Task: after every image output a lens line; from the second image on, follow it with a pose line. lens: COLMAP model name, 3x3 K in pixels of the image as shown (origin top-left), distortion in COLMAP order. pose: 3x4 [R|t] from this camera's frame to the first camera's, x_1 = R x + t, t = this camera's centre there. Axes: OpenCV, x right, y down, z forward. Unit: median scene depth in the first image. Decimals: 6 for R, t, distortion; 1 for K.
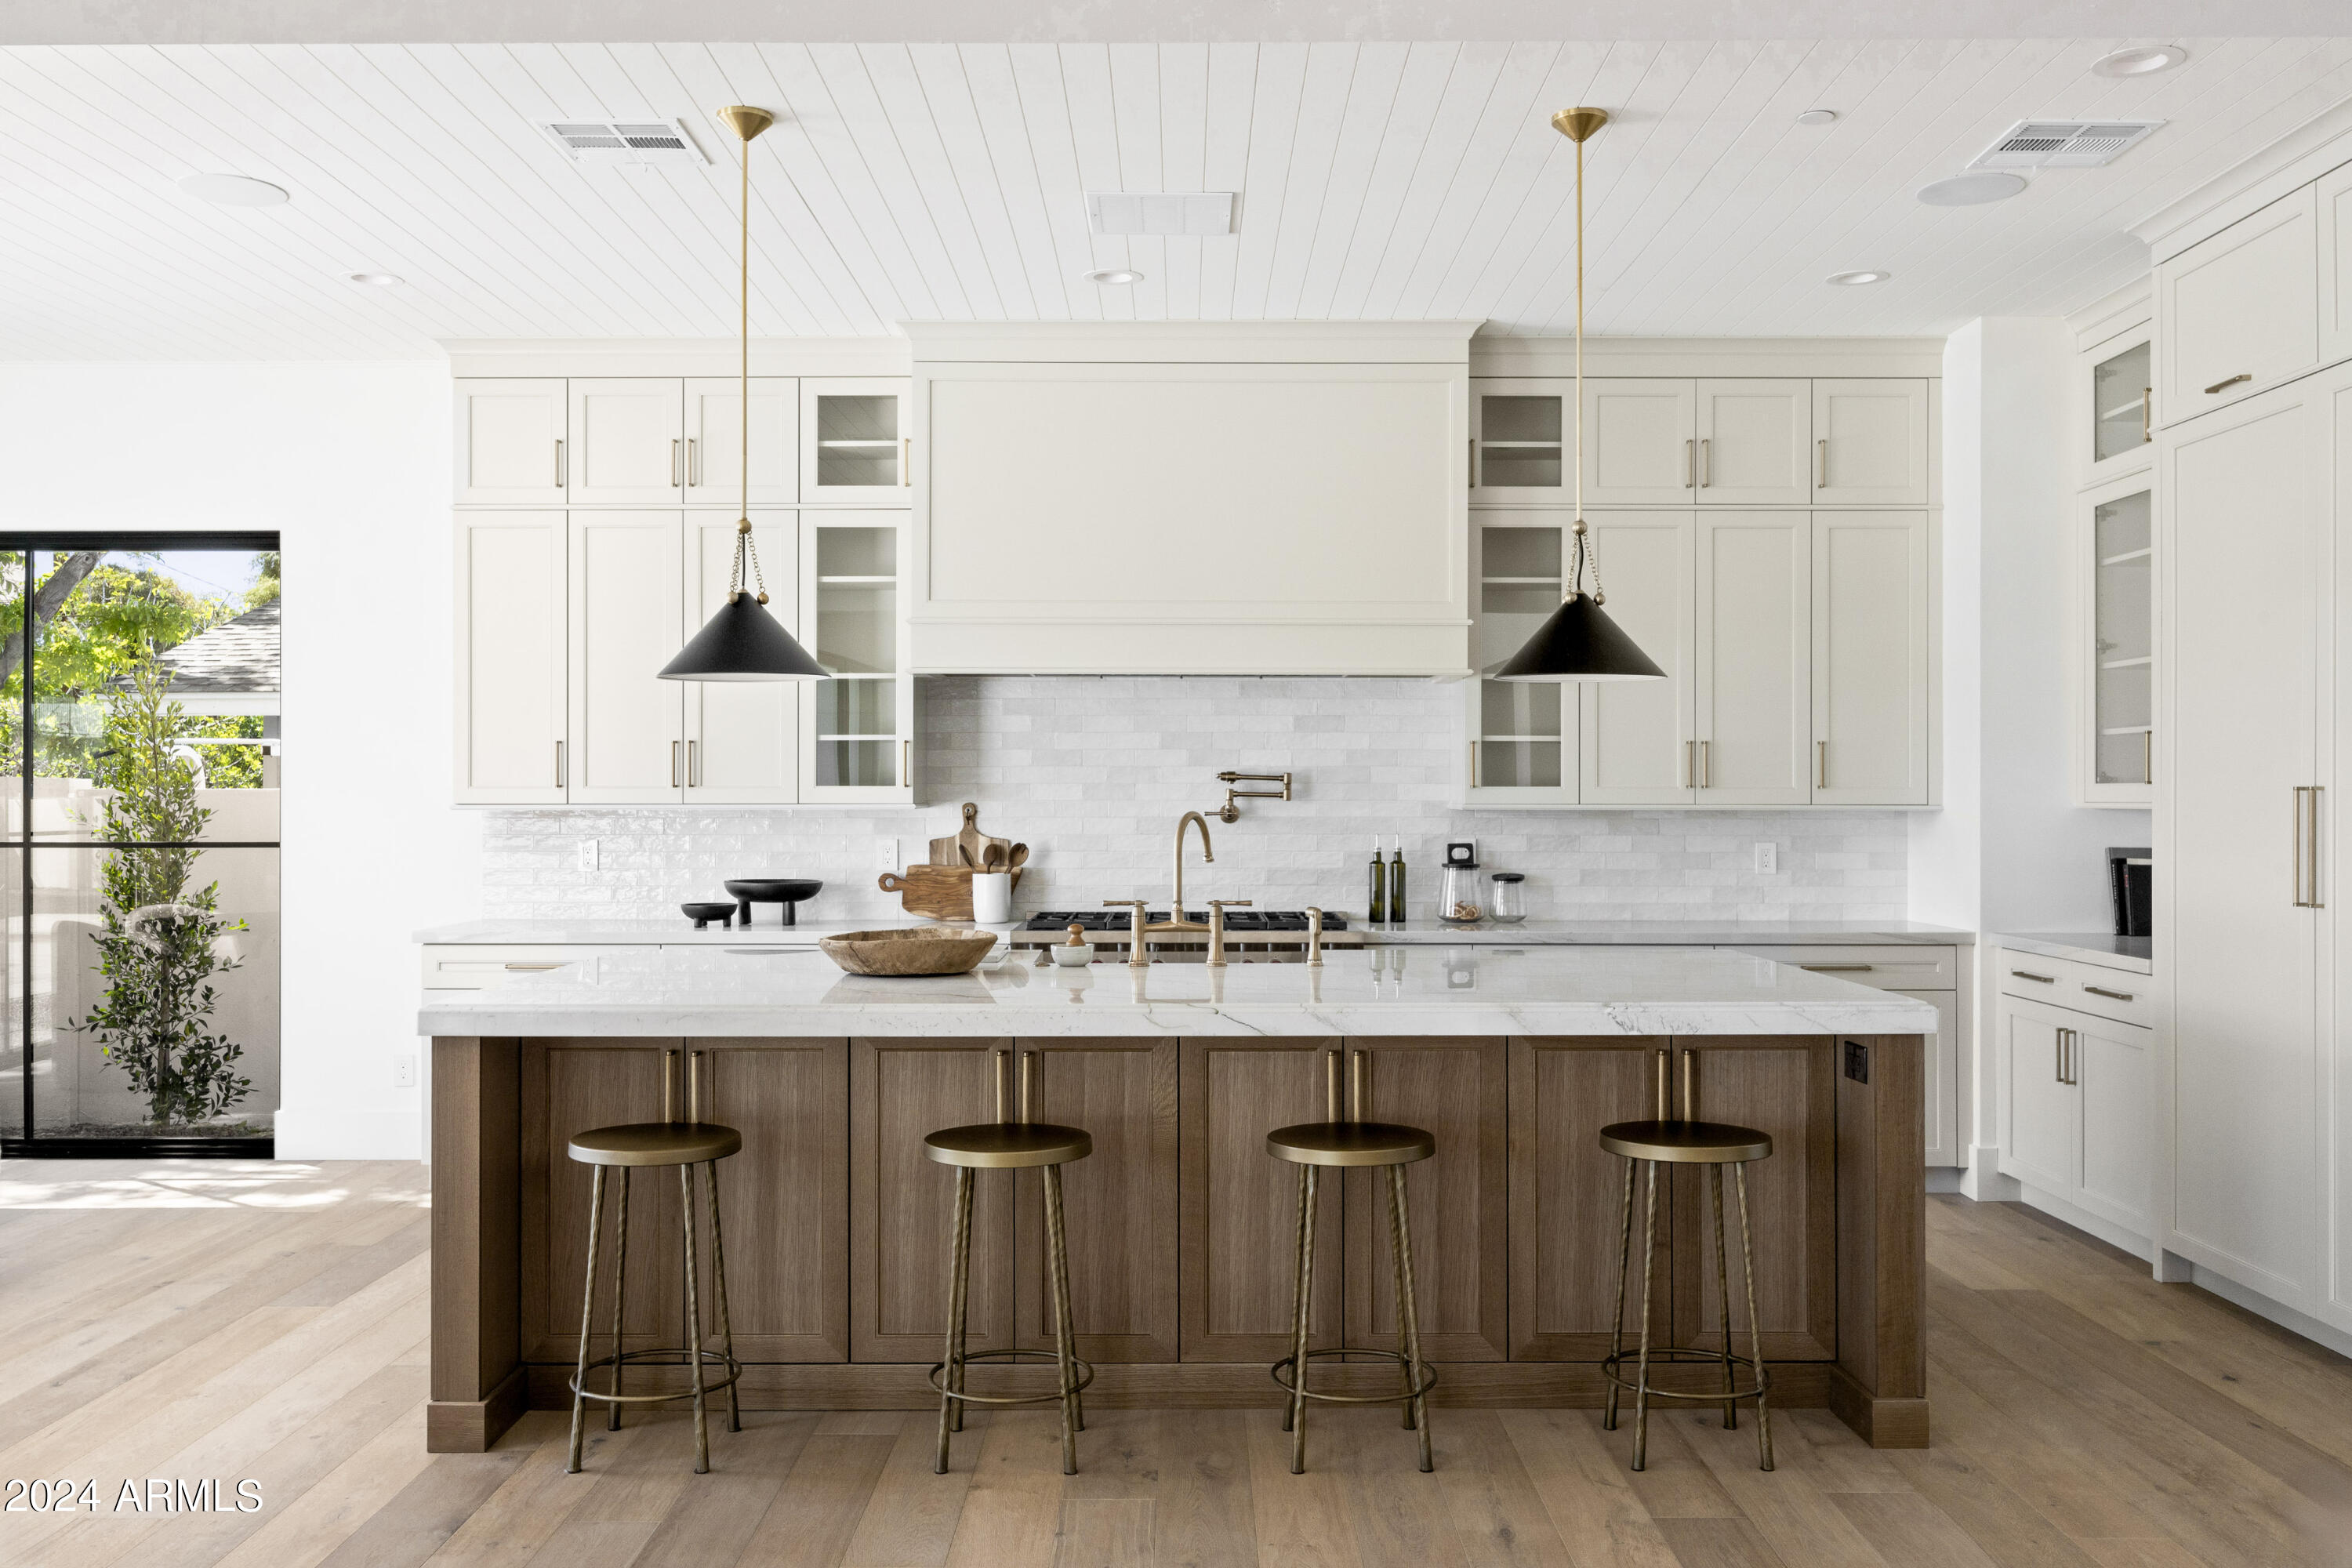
lens RADIAL K [[1941.1, 0, 1167.1], [0, 1941.1, 784.4], [0, 0, 1]] dist [0.001683, -0.004365]
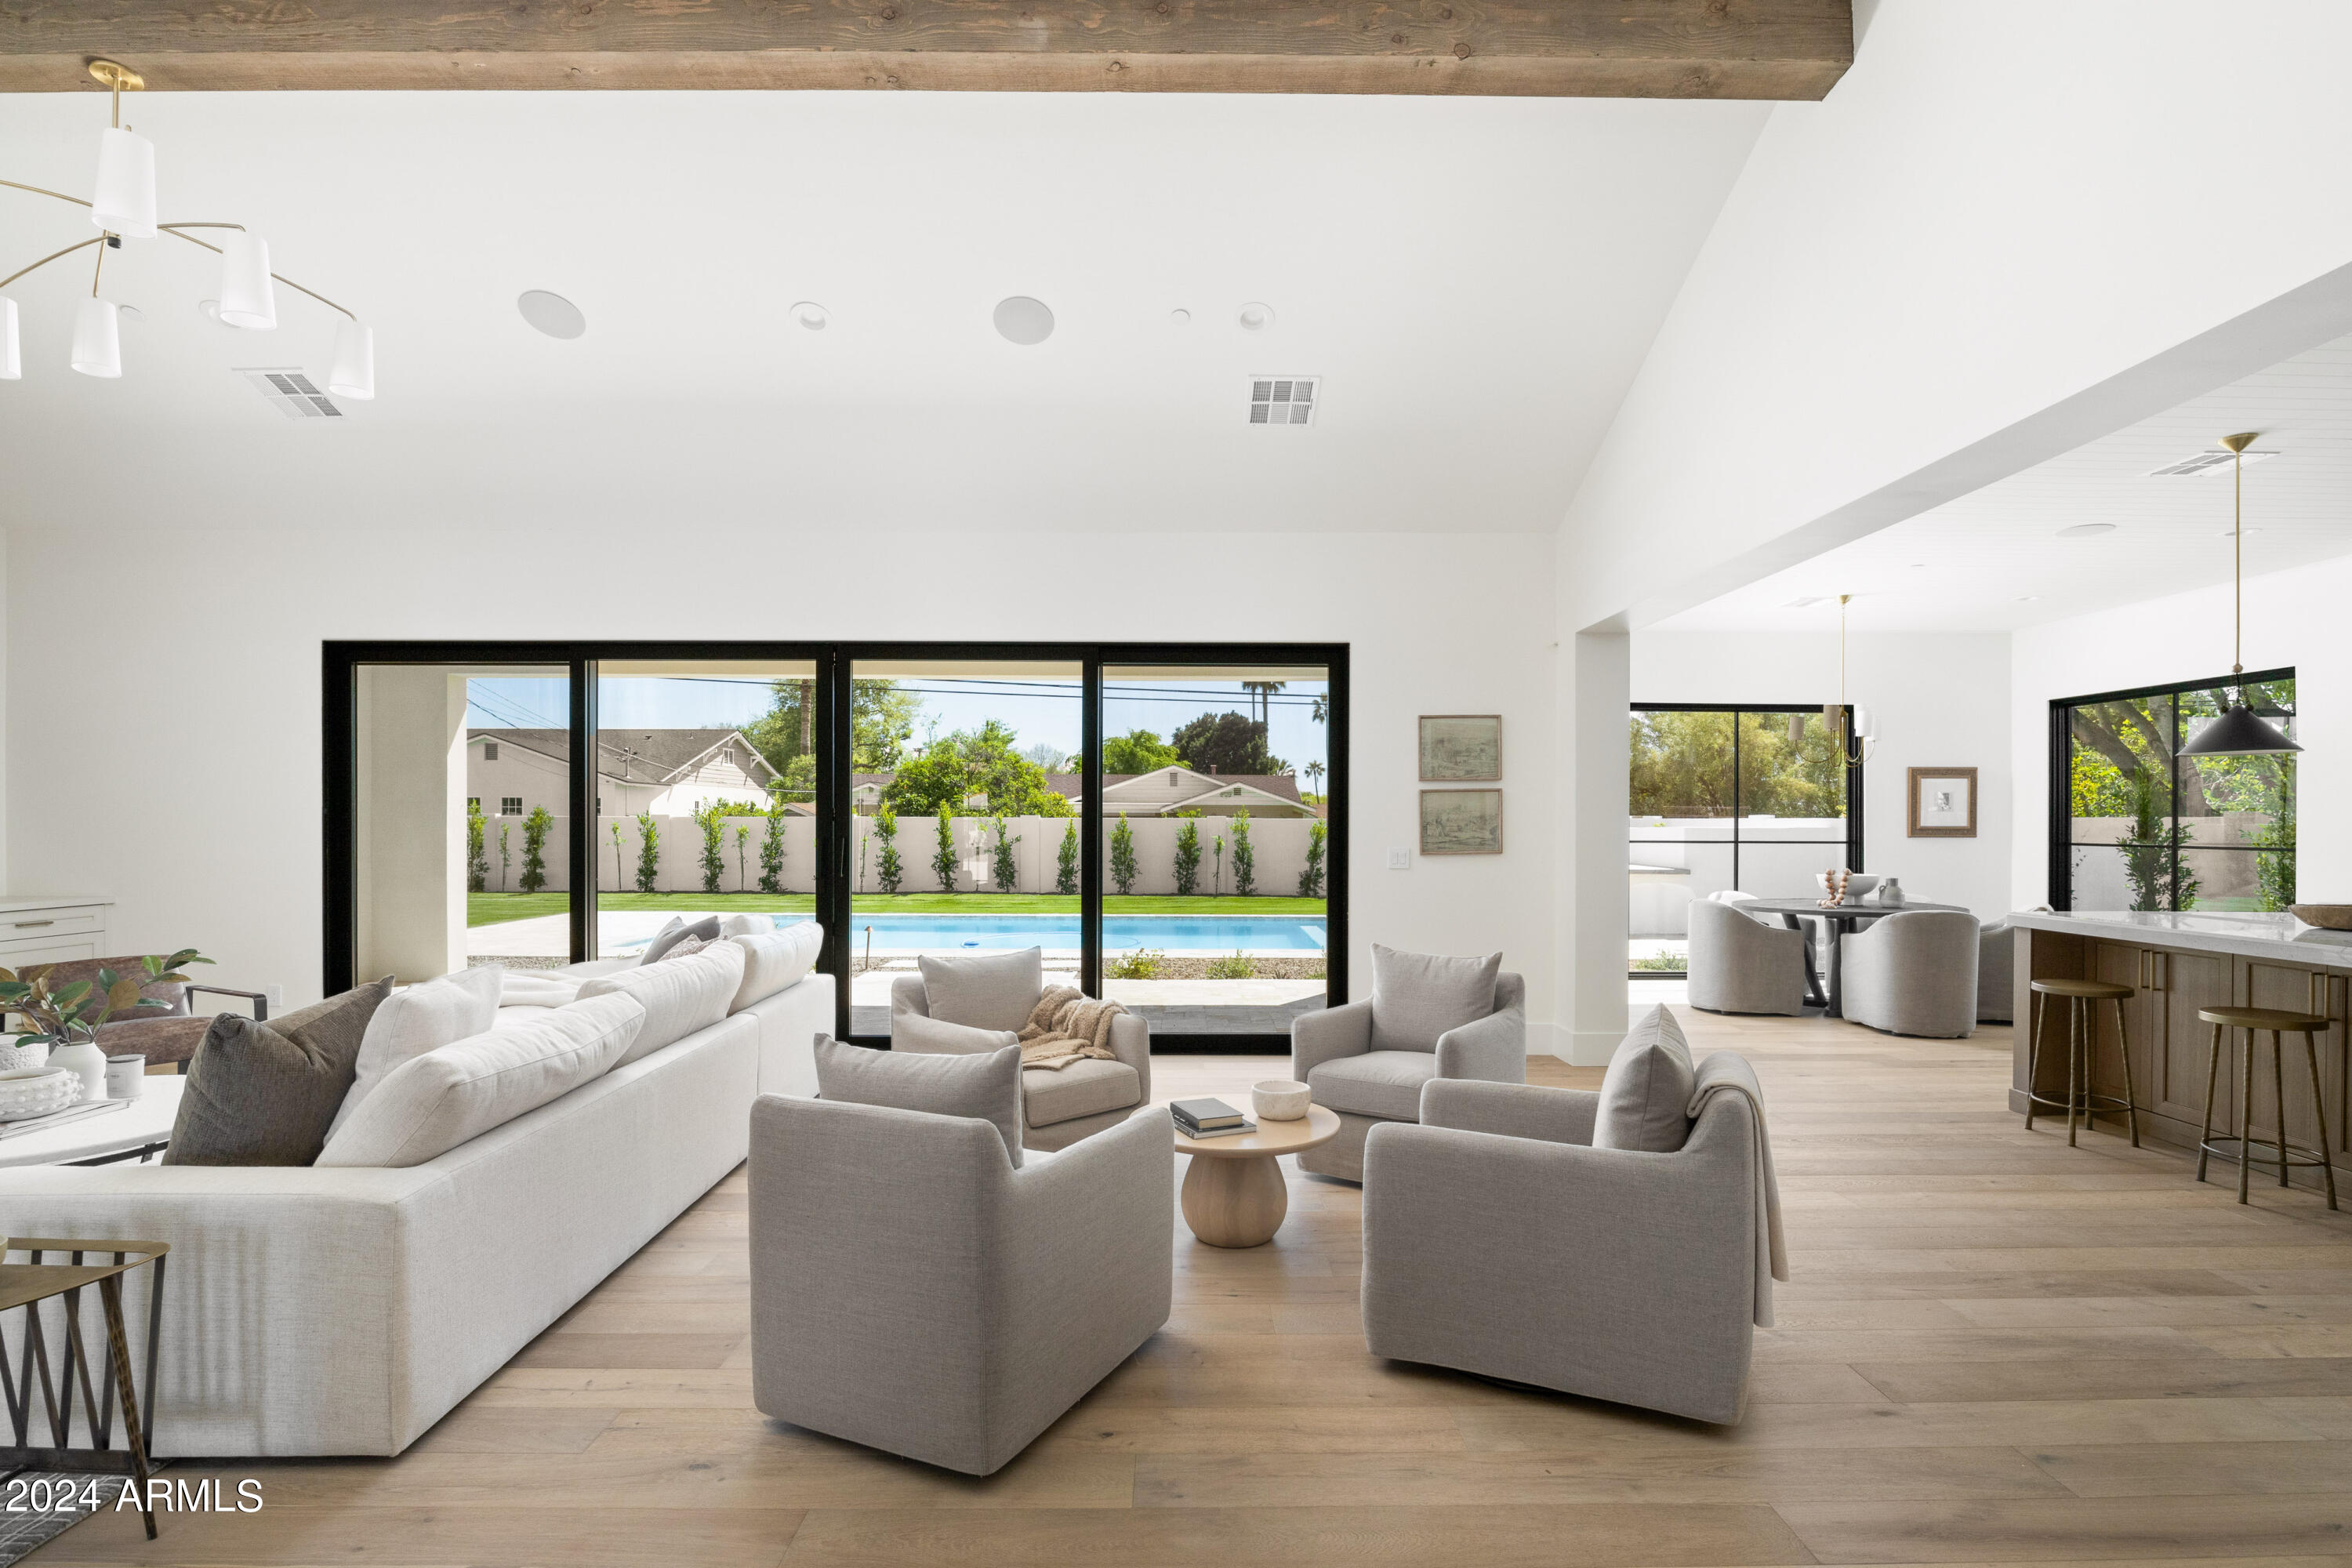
lens RADIAL K [[1121.6, 0, 1190.8], [0, 1121.6, 815.9], [0, 0, 1]] dist [-0.016301, 0.002289]
pose [[0.011977, -0.005180, -0.999915, 0.517193], [0.001315, 0.999986, -0.005165, 0.004993], [0.999927, -0.001253, 0.011984, 0.020238]]
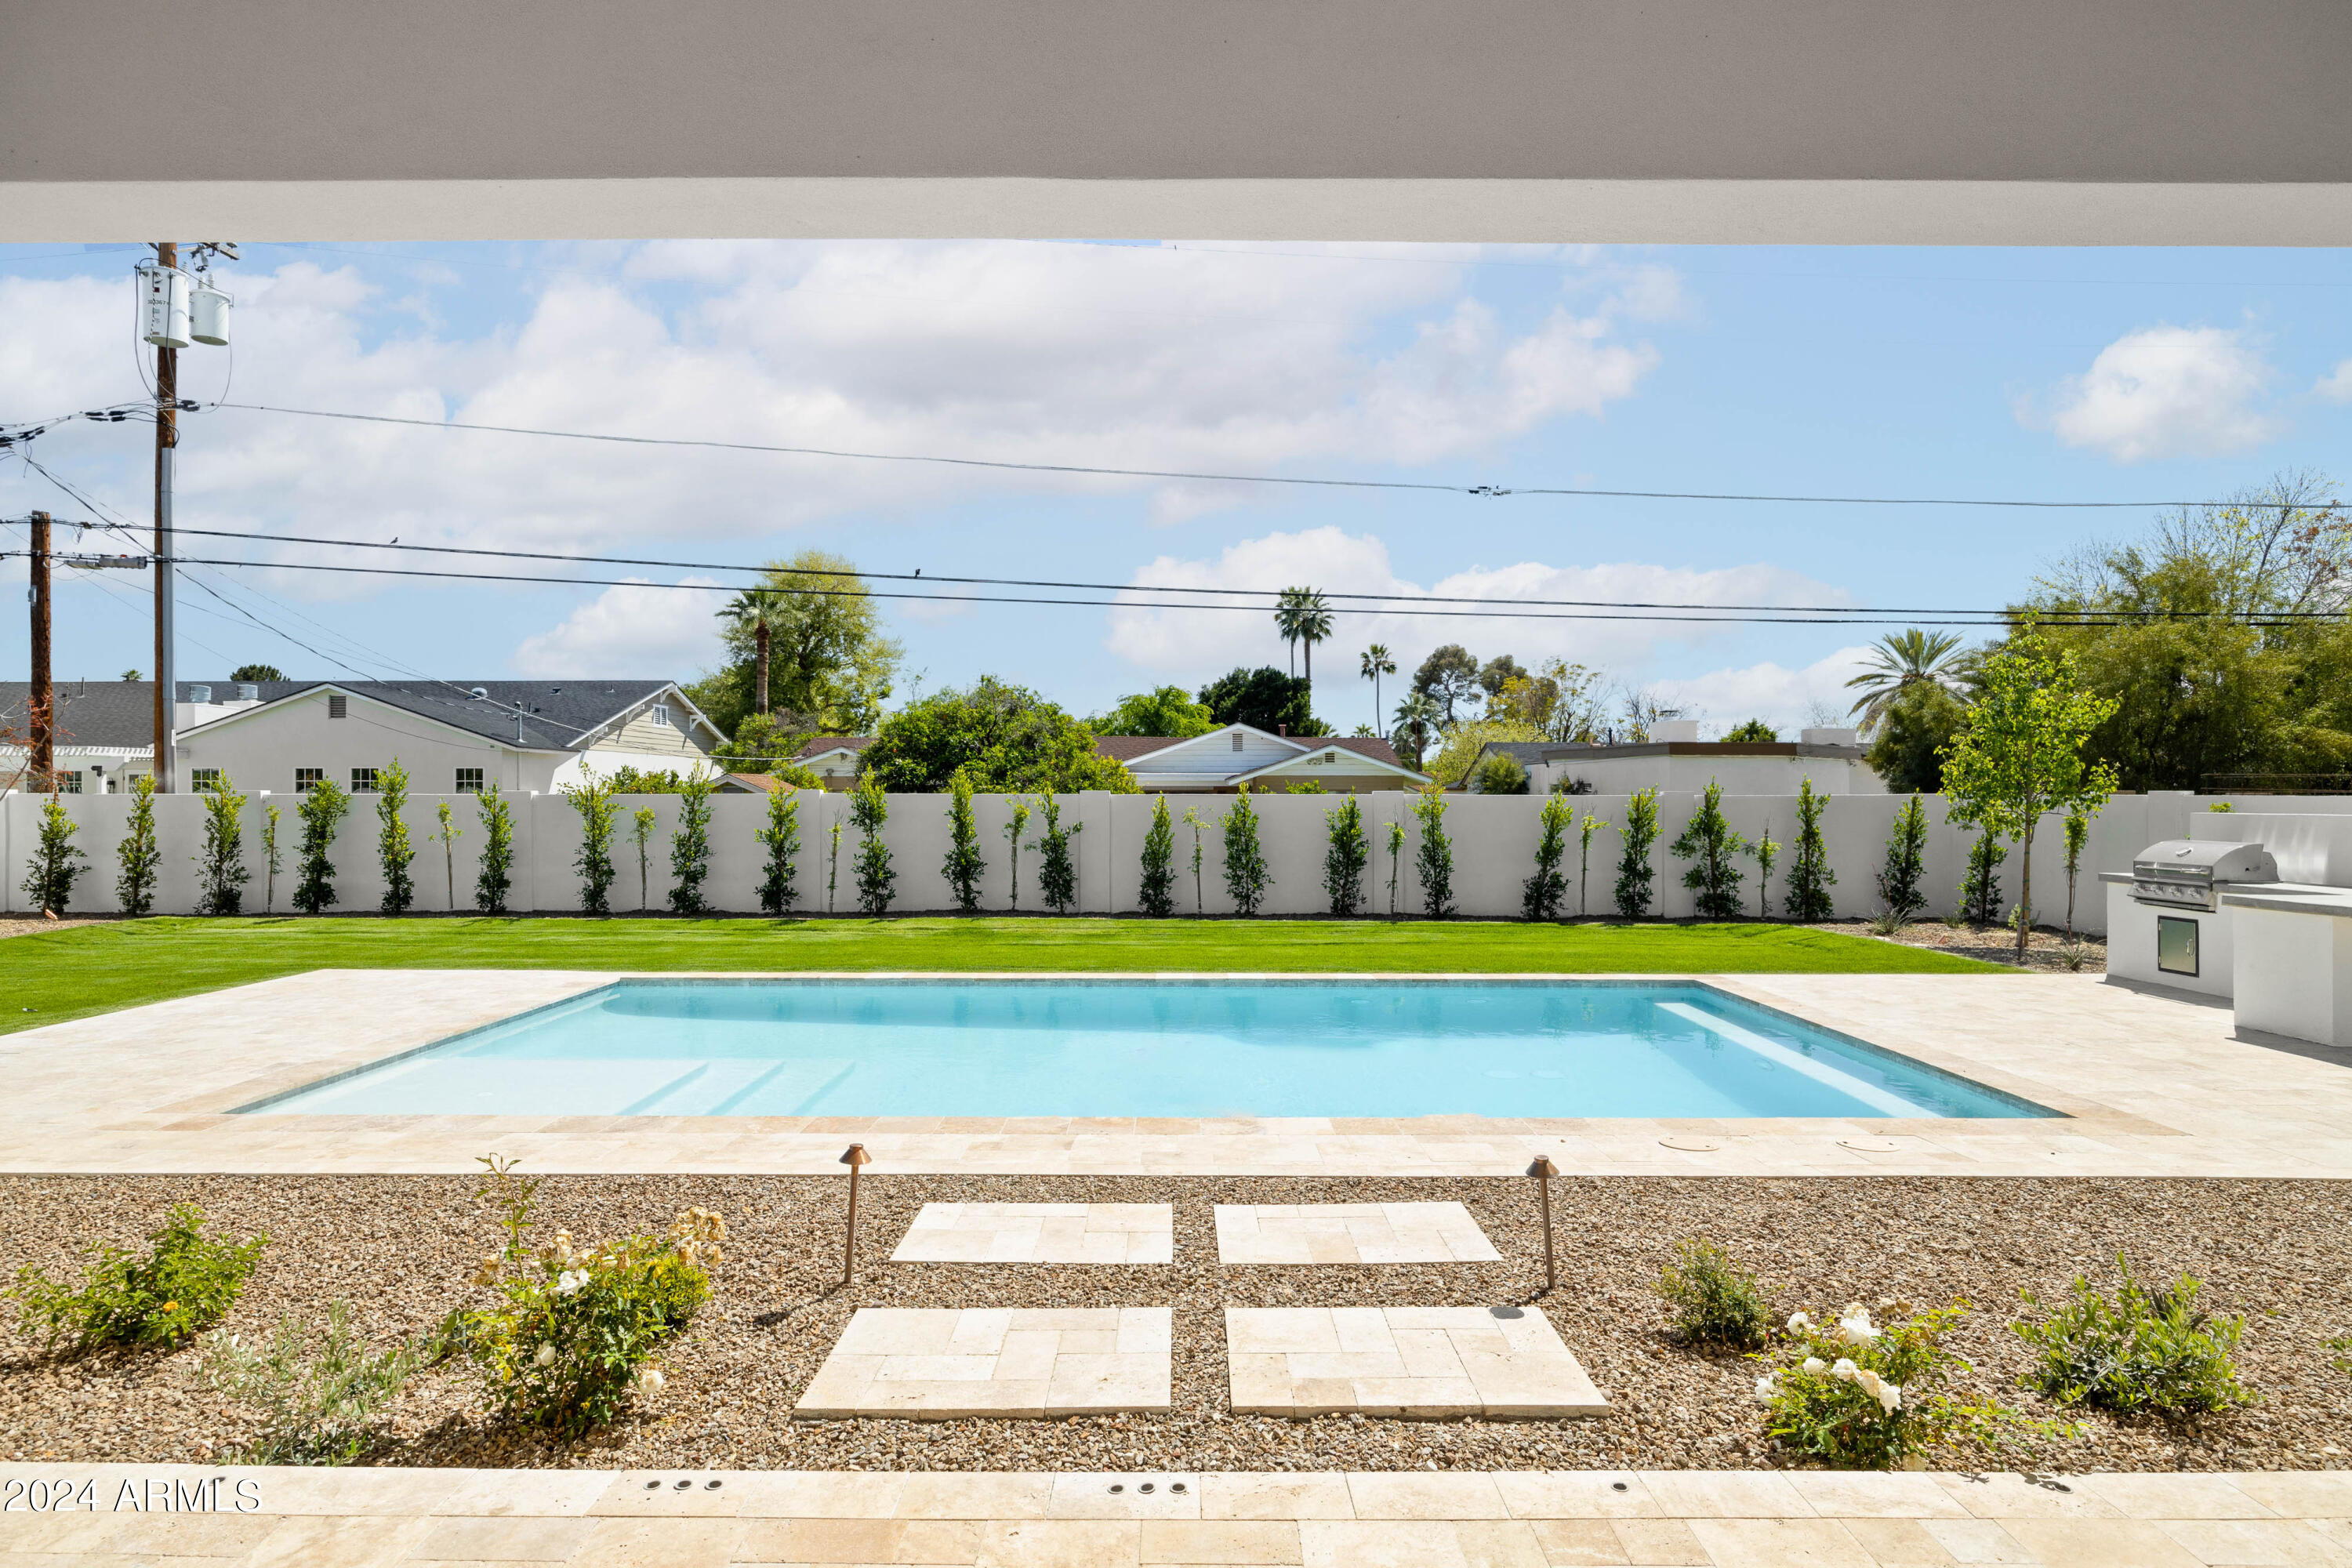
lens RADIAL K [[1247.7, 0, 1172.7], [0, 1247.7, 793.8], [0, 0, 1]] dist [-0.027194, -0.000910]
pose [[-0.006533, -0.001715, -0.999977, -0.491813], [0.003586, 0.999992, -0.001739, -0.003987], [0.999972, -0.003597, -0.006527, -0.262025]]
